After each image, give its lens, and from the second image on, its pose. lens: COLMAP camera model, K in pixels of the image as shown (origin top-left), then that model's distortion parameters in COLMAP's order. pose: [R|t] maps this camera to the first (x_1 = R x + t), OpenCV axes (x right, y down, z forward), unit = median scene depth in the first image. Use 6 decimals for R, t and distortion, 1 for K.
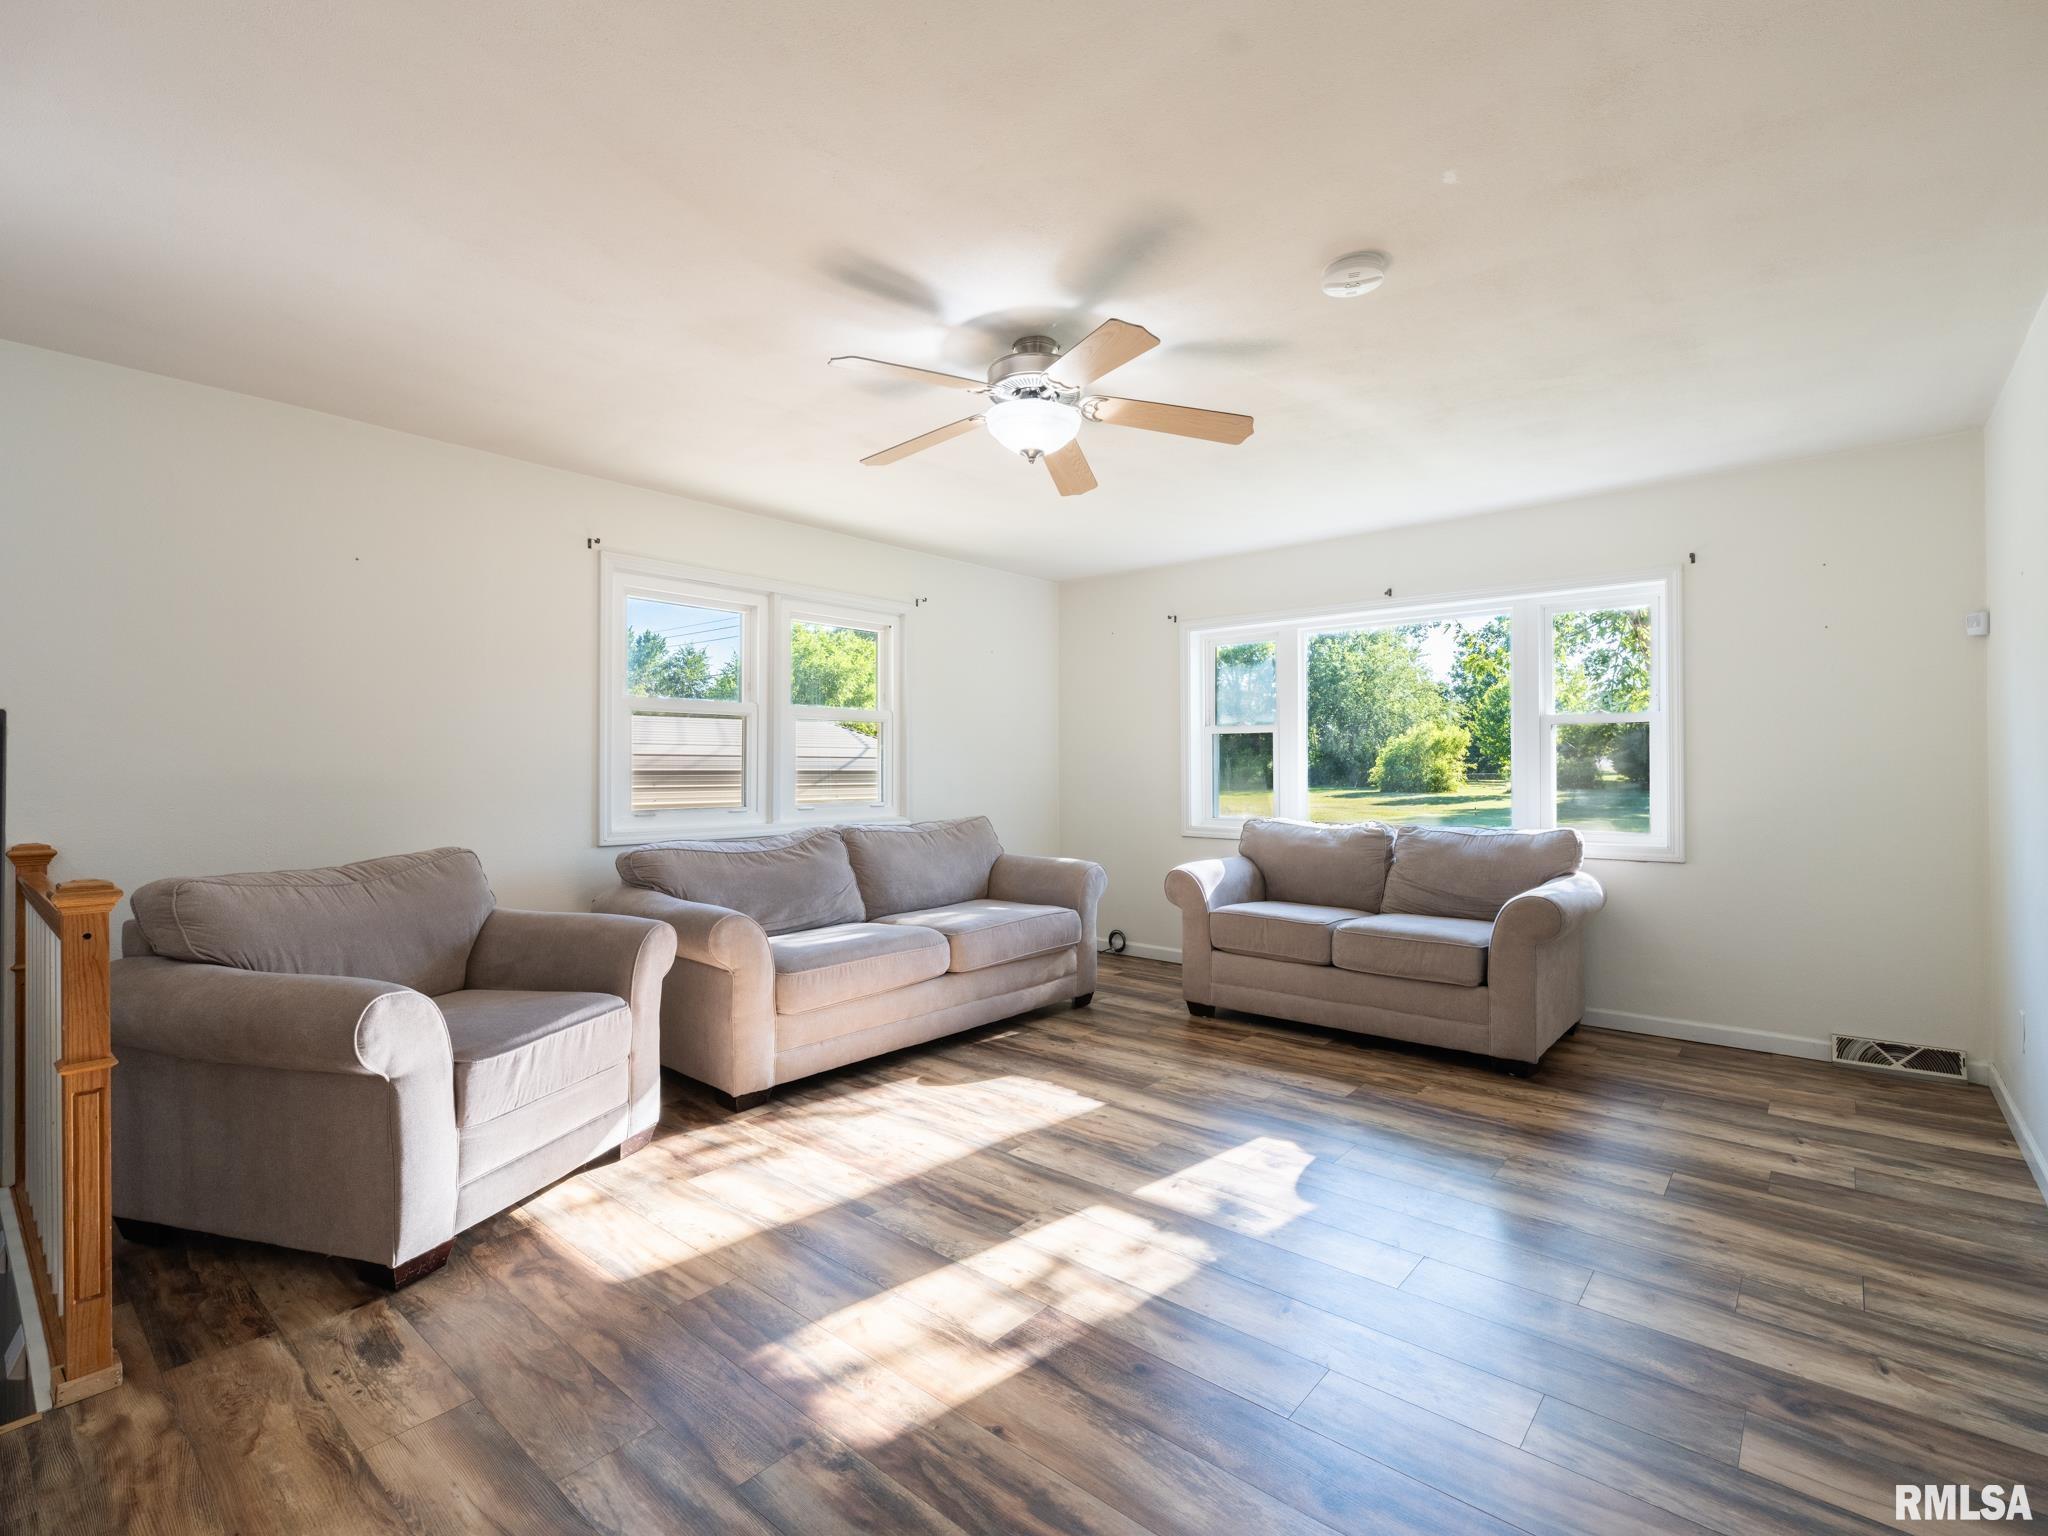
lens RADIAL K [[953.8, 0, 1017.7], [0, 953.8, 764.7], [0, 0, 1]] dist [-0.002806, 0.000305]
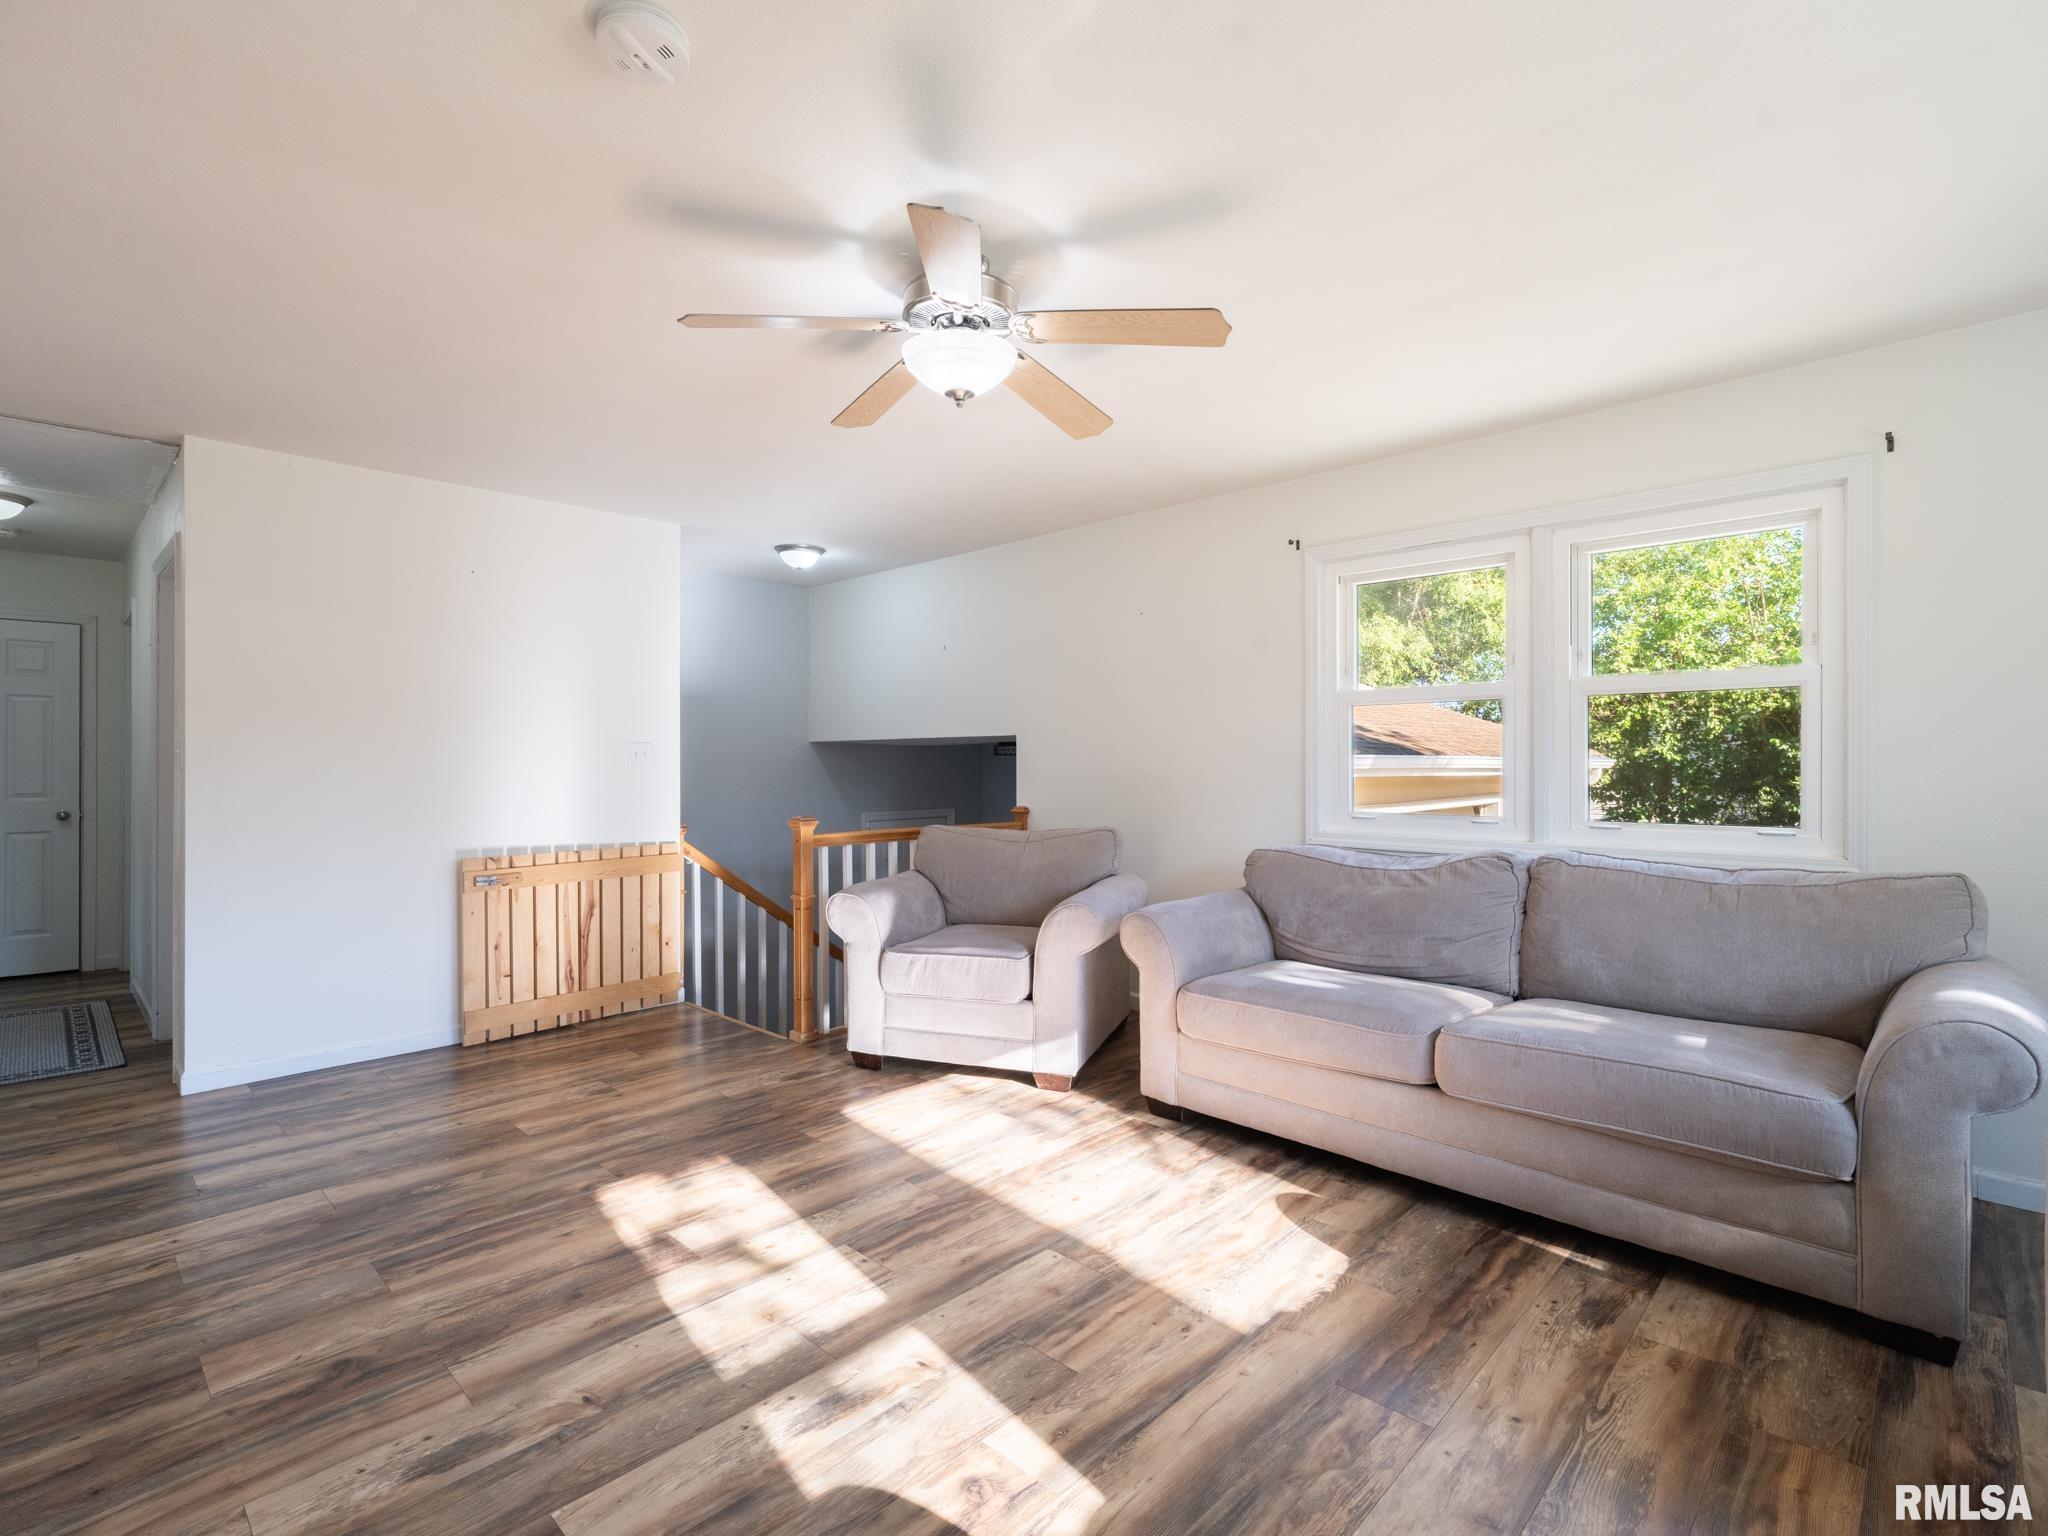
lens RADIAL K [[979.9, 0, 1028.3], [0, 979.9, 759.7], [0, 0, 1]] dist [-0.000352, 0.000194]
pose [[-0.062765, -0.002672, -0.998025, 0.805691], [0.004145, 0.999987, -0.002938, -0.001423], [0.998020, -0.004321, -0.062754, 1.027663]]
